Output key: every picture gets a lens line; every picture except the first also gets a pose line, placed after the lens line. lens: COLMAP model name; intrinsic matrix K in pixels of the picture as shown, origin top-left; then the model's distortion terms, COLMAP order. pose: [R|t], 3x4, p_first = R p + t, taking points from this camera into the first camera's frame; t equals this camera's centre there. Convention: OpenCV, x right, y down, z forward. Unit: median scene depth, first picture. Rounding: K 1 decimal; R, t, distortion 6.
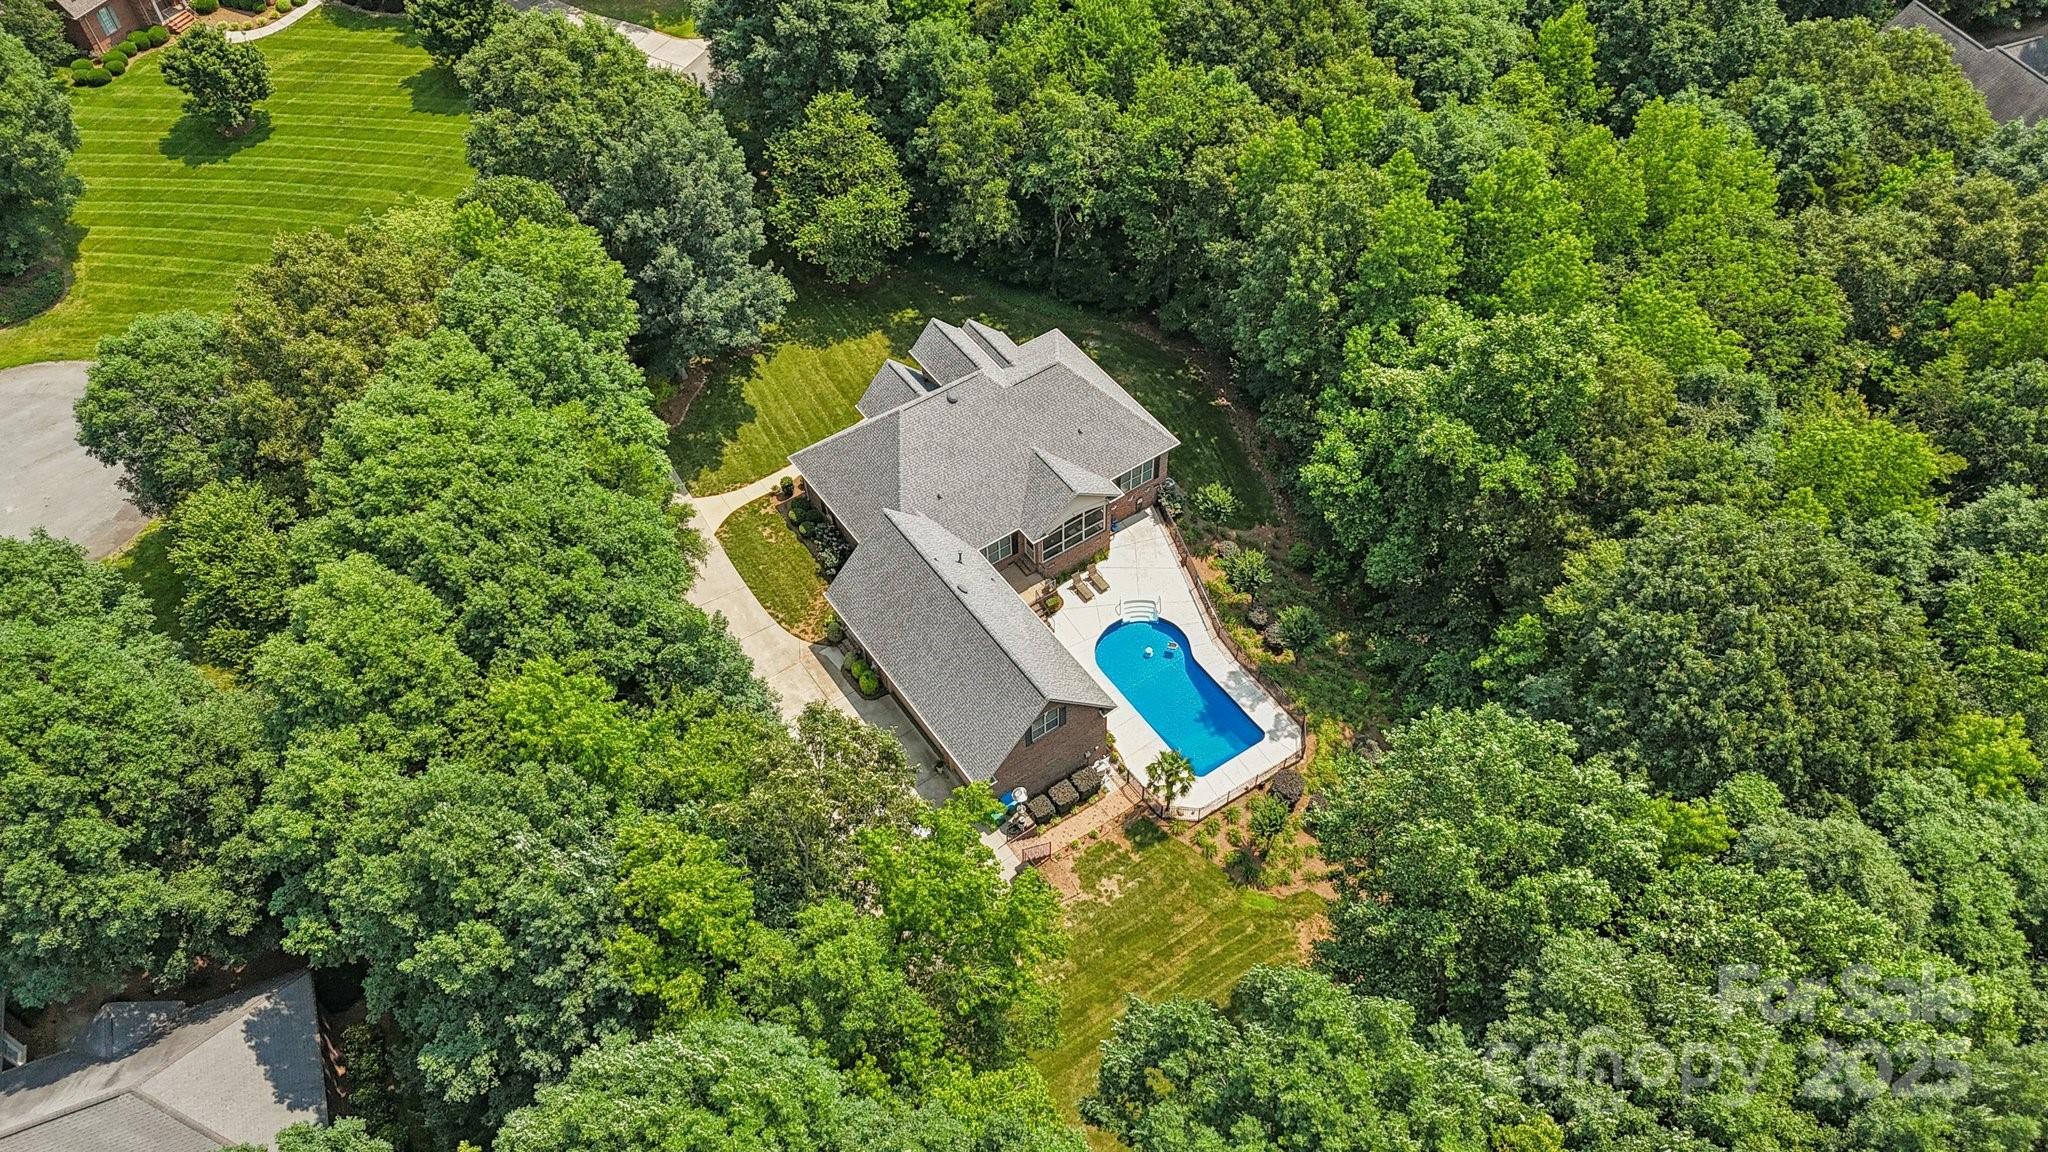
lens RADIAL K [[1482.4, 0, 1024.0], [0, 1482.4, 576.0], [0, 0, 1]] dist [0.005237, 0.000833]
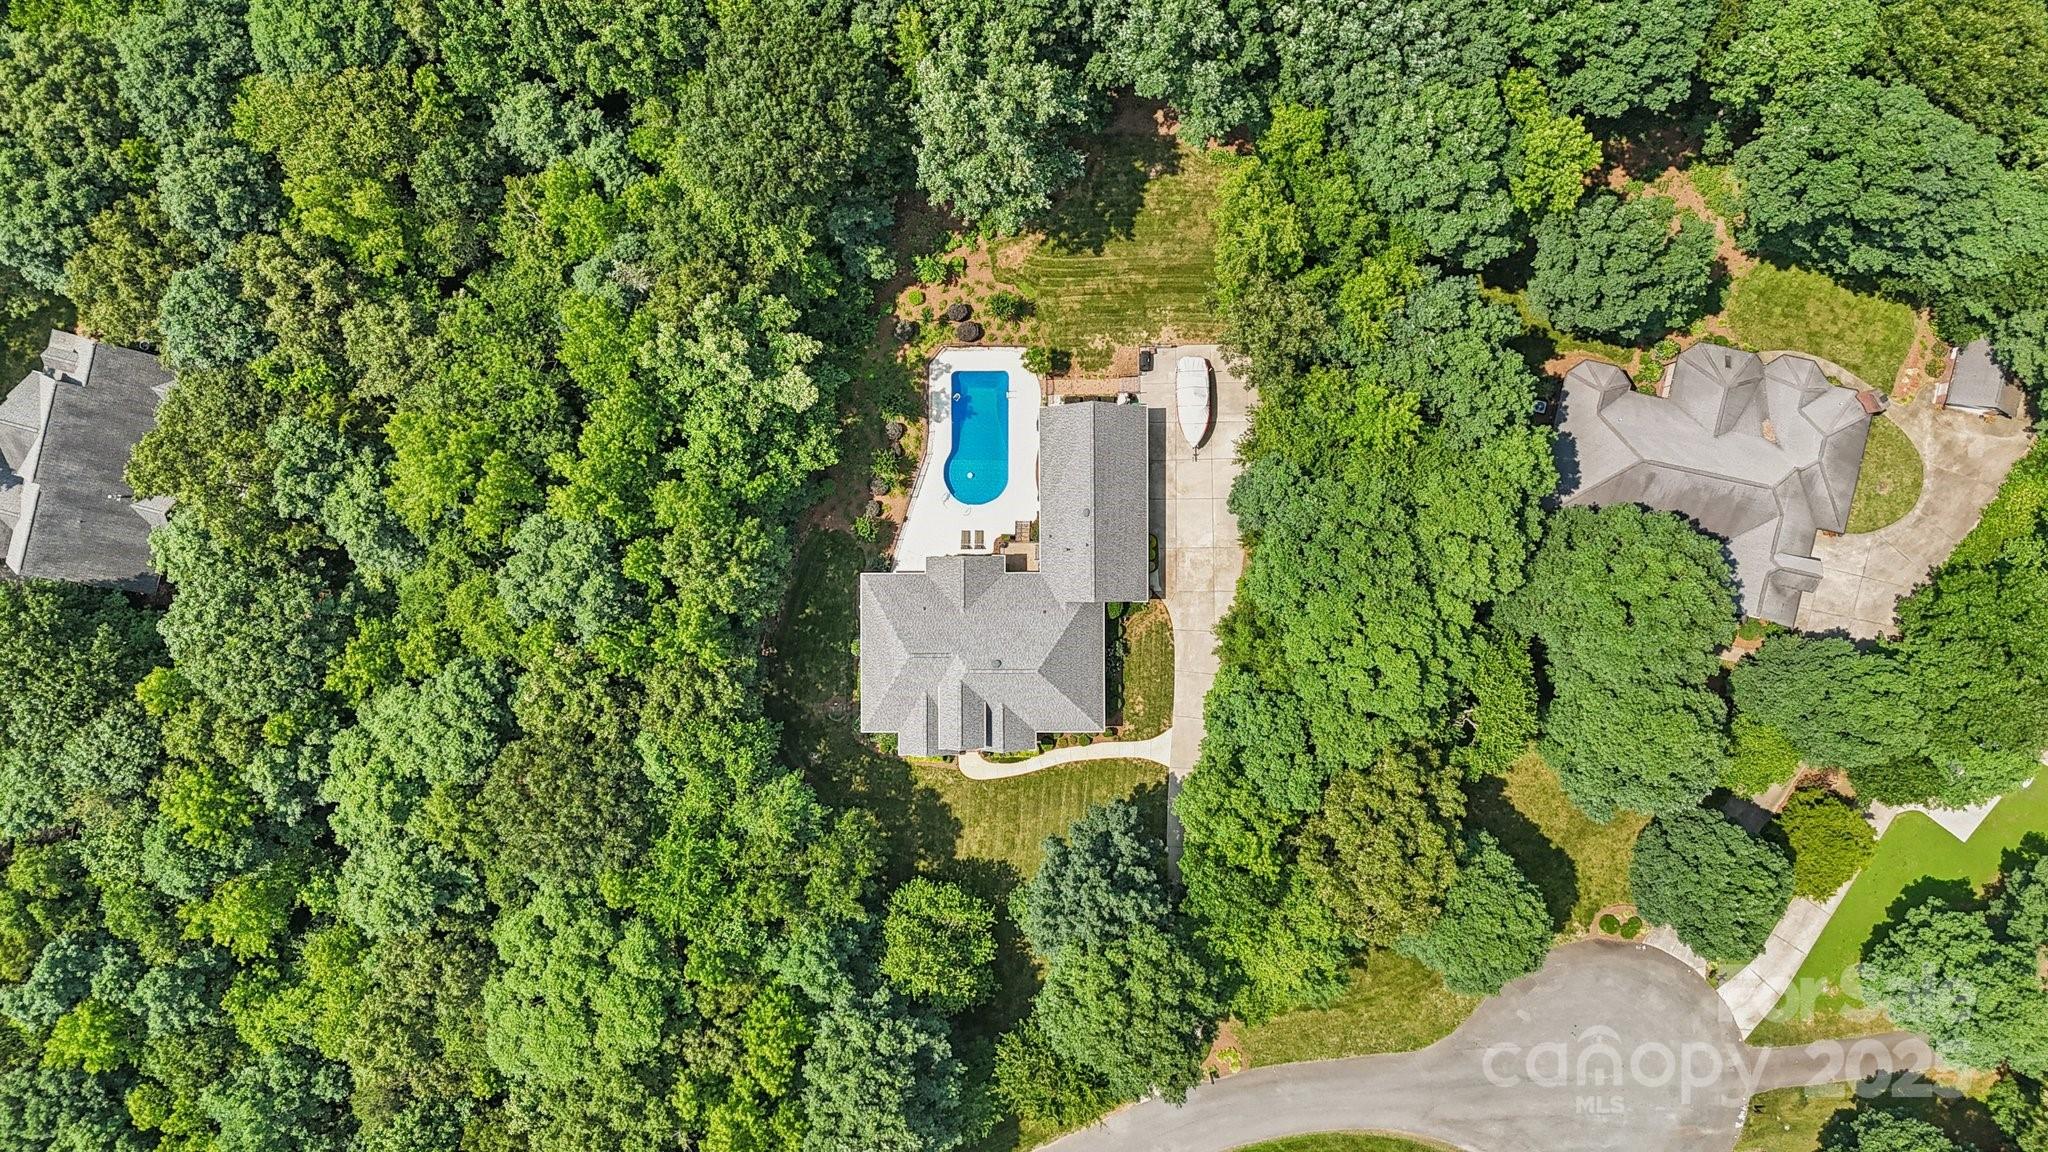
lens RADIAL K [[1482.4, 0, 1024.0], [0, 1482.4, 576.0], [0, 0, 1]] dist [0.005237, 0.000833]
pose [[-0.819566, -0.572359, 0.026765, -0.057260], [0.475184, -0.652833, 0.589923, -0.842875], [-0.320175, 0.496199, 0.807016, -0.149143]]
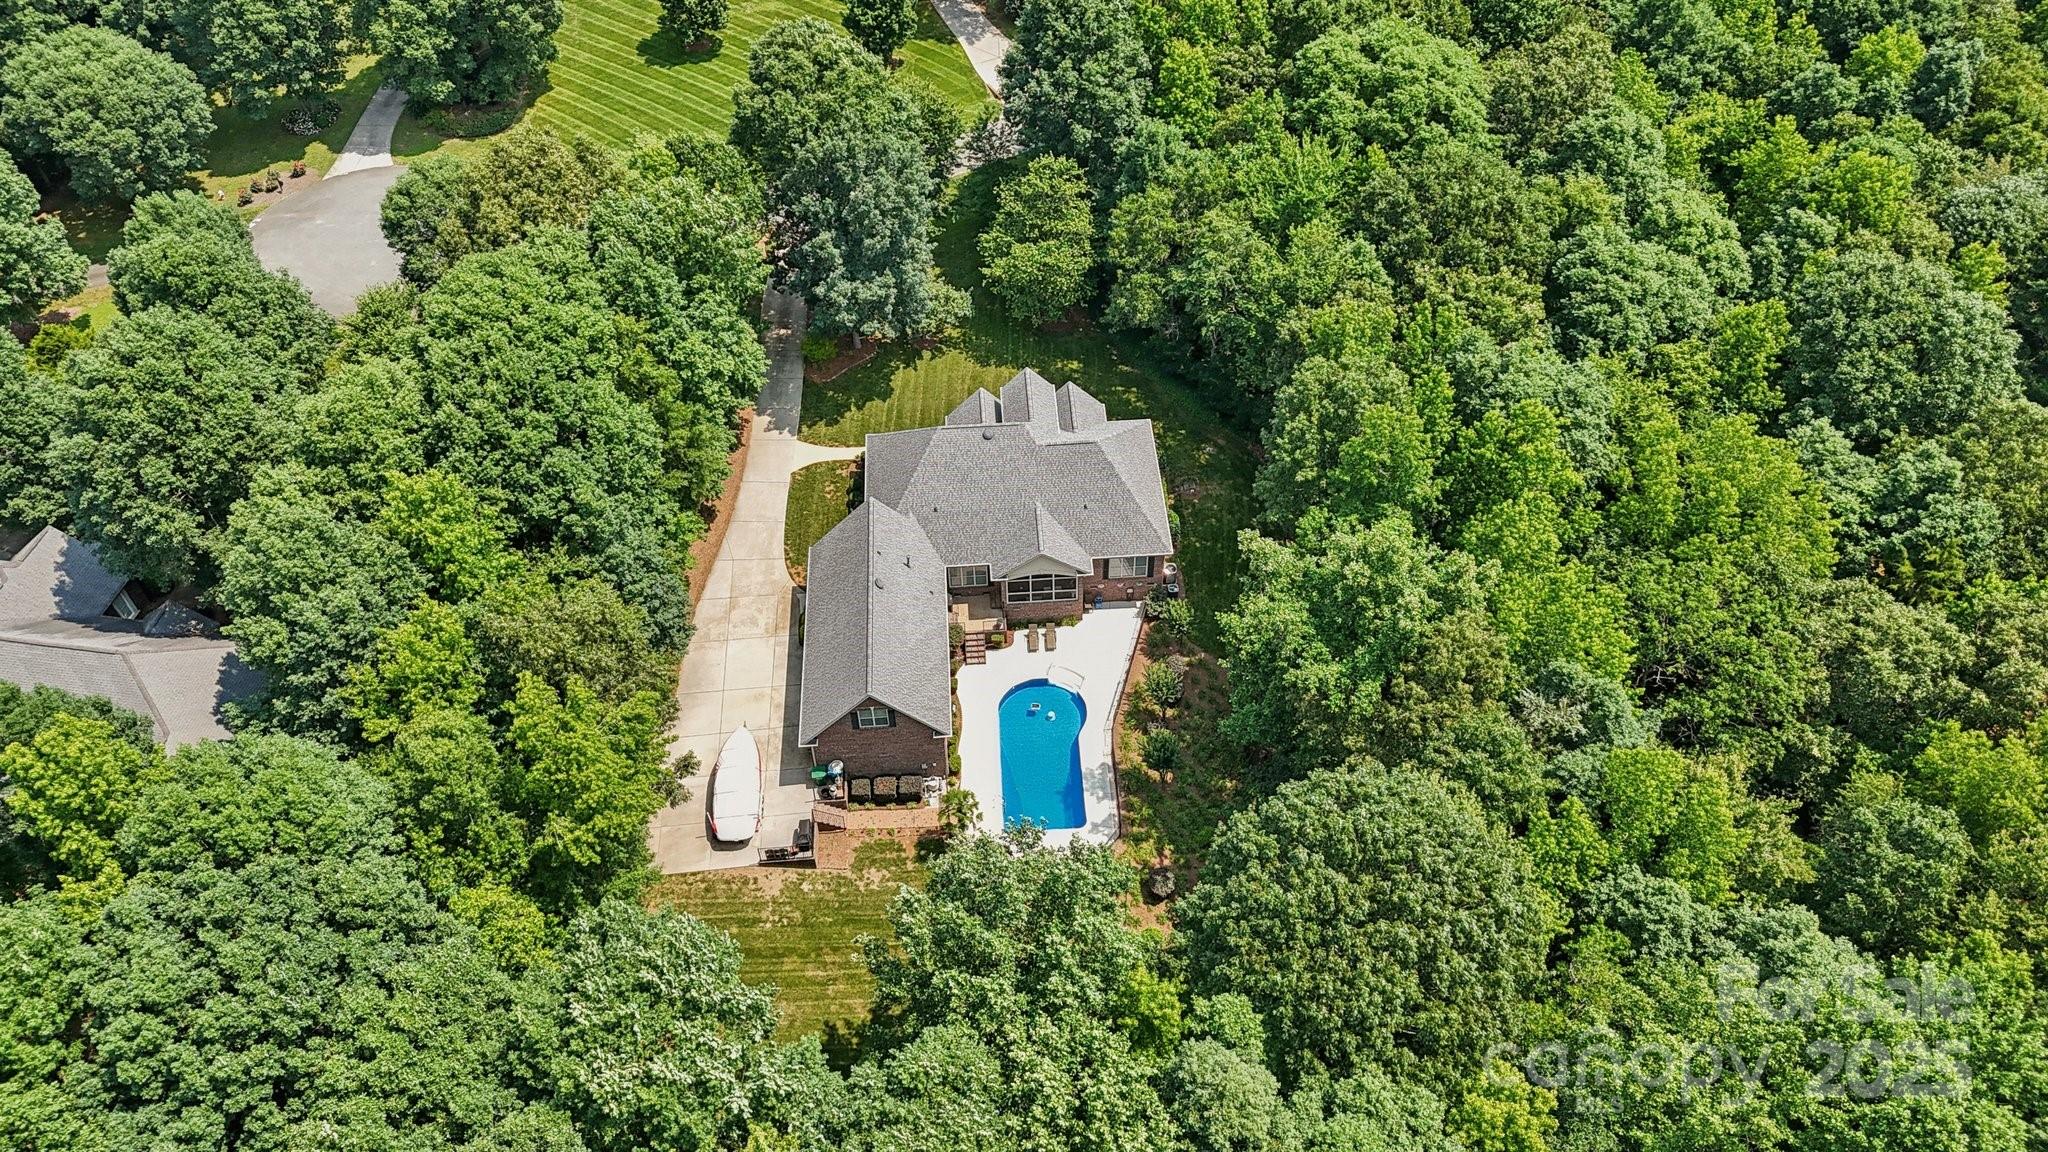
lens RADIAL K [[1449.3, 0, 1024.0], [0, 1449.3, 576.0], [0, 0, 1]] dist [0.002408, -0.002019]
pose [[0.857344, 0.390229, -0.335683, 0.378271], [-0.398458, 0.915974, 0.047141, -0.083702], [0.325873, 0.093340, 0.940795, -0.014284]]
